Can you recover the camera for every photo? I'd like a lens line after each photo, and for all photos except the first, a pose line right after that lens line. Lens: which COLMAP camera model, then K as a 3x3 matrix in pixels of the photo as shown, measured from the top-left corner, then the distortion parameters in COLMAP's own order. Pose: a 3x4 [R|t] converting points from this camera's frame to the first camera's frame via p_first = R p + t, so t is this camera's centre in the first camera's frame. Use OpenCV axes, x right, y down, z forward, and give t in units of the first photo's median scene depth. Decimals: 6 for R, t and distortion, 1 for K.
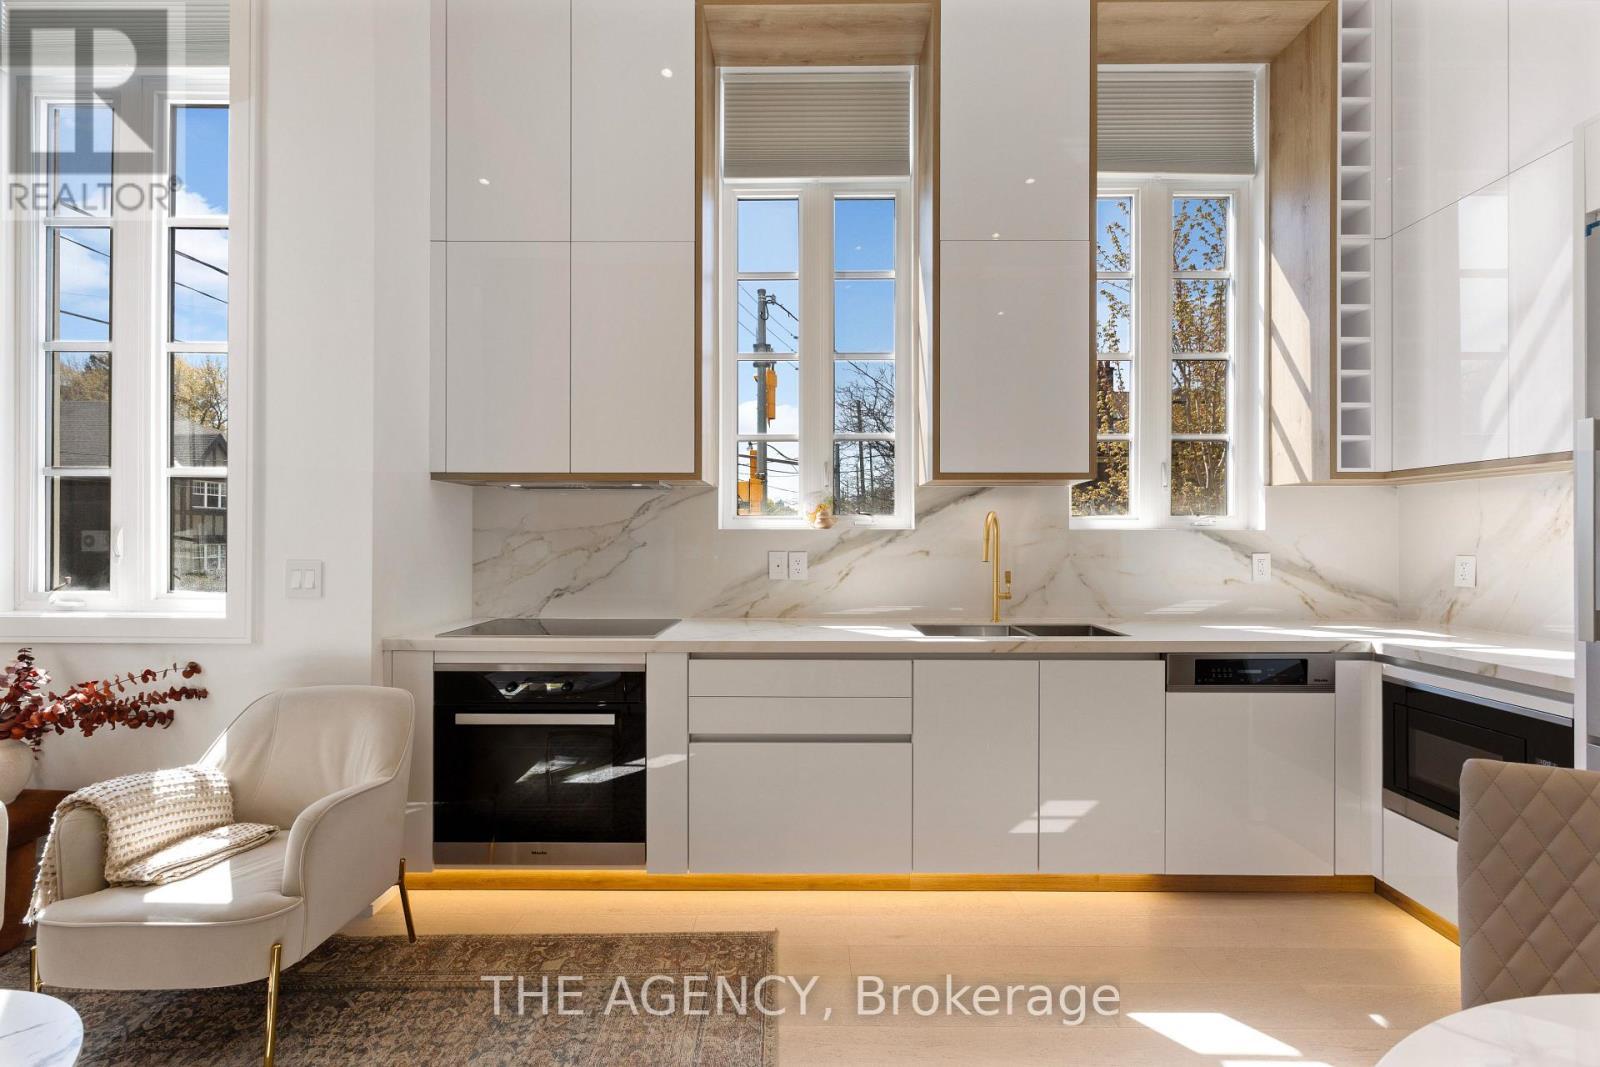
lens RADIAL K [[671.3, 0, 800.0], [0, 671.3, 533.5], [0, 0, 1]] dist [0.000267, -0.000190]
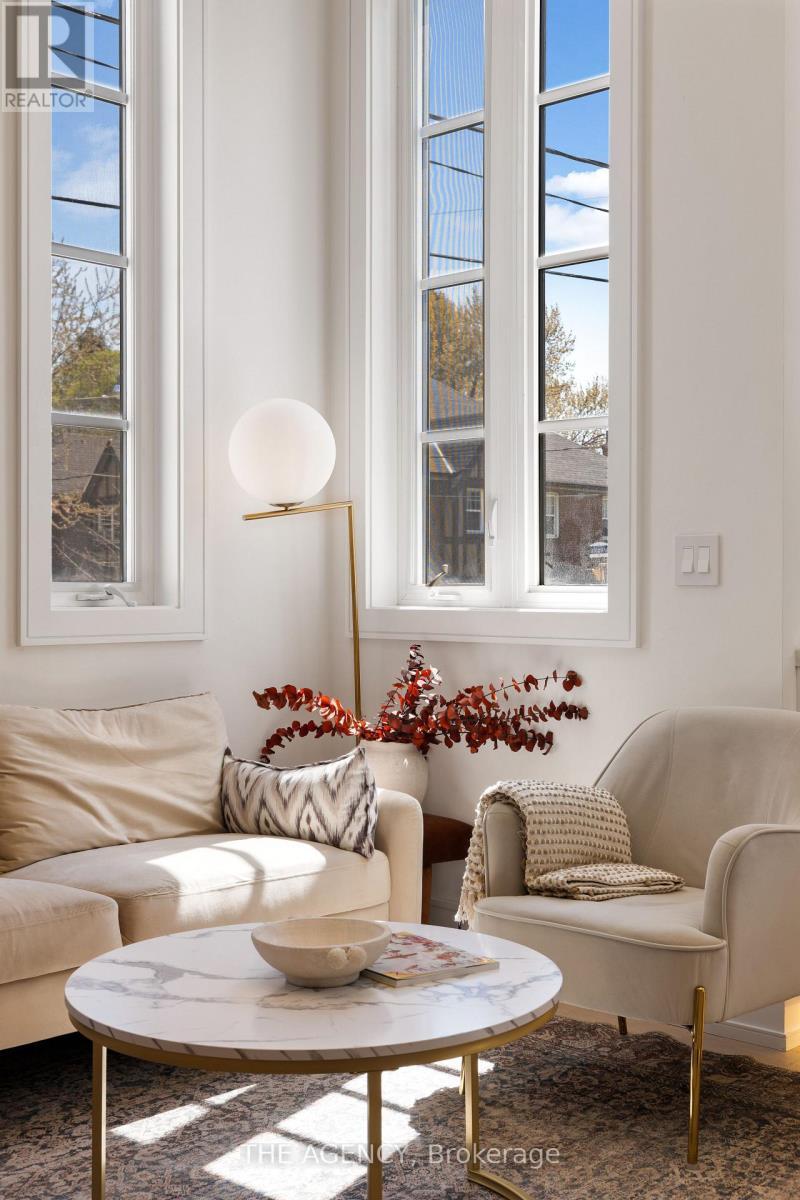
lens RADIAL K [[1514.8, 0, 400.0], [0, 1514.8, 600.0], [0, 0, 1]] dist [0.010890, -0.043817]
pose [[0.723272, 0.000908, -0.690563, 0.145037], [0.003856, 0.999978, 0.005353, 0.104558], [0.690553, -0.006535, 0.723252, -0.389273]]
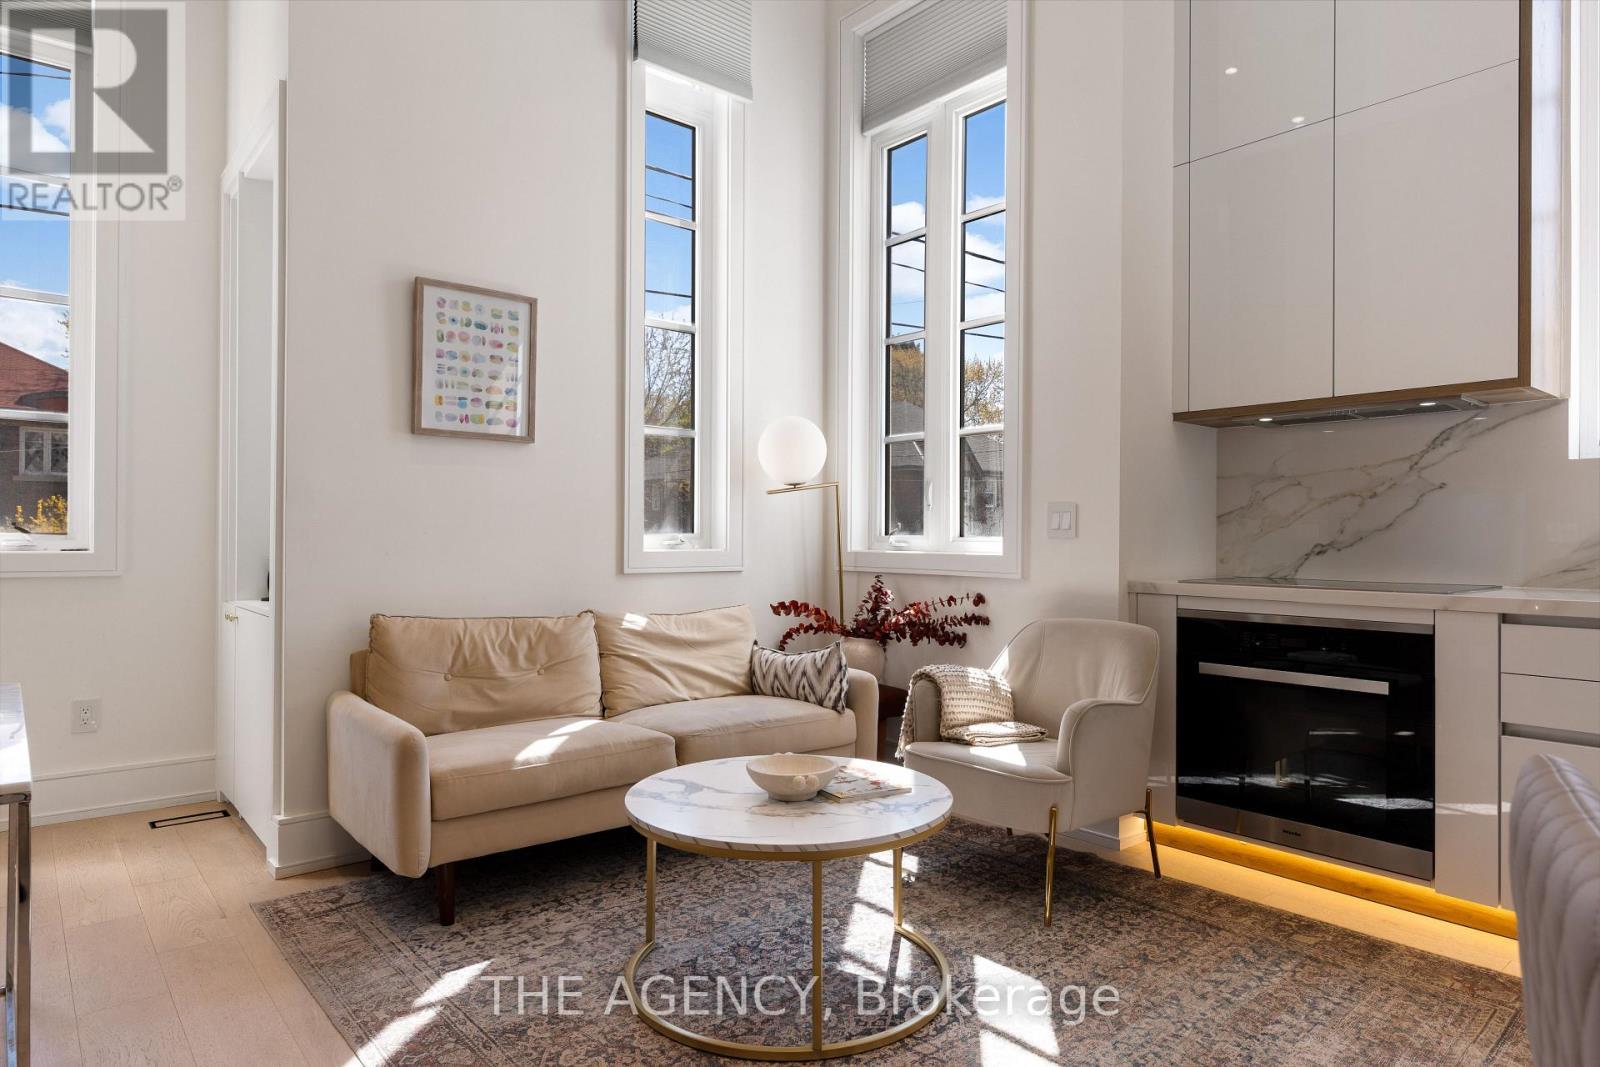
lens RADIAL K [[948.9, 0, 798.9], [0, 948.9, 538.7], [0, 0, 1]] dist [0.001289, 0.000481]
pose [[0.646981, -0.000007, -0.762506, 0.146467], [-0.002144, 0.999996, -0.001829, 0.104334], [0.762503, 0.002818, 0.646979, -0.305716]]
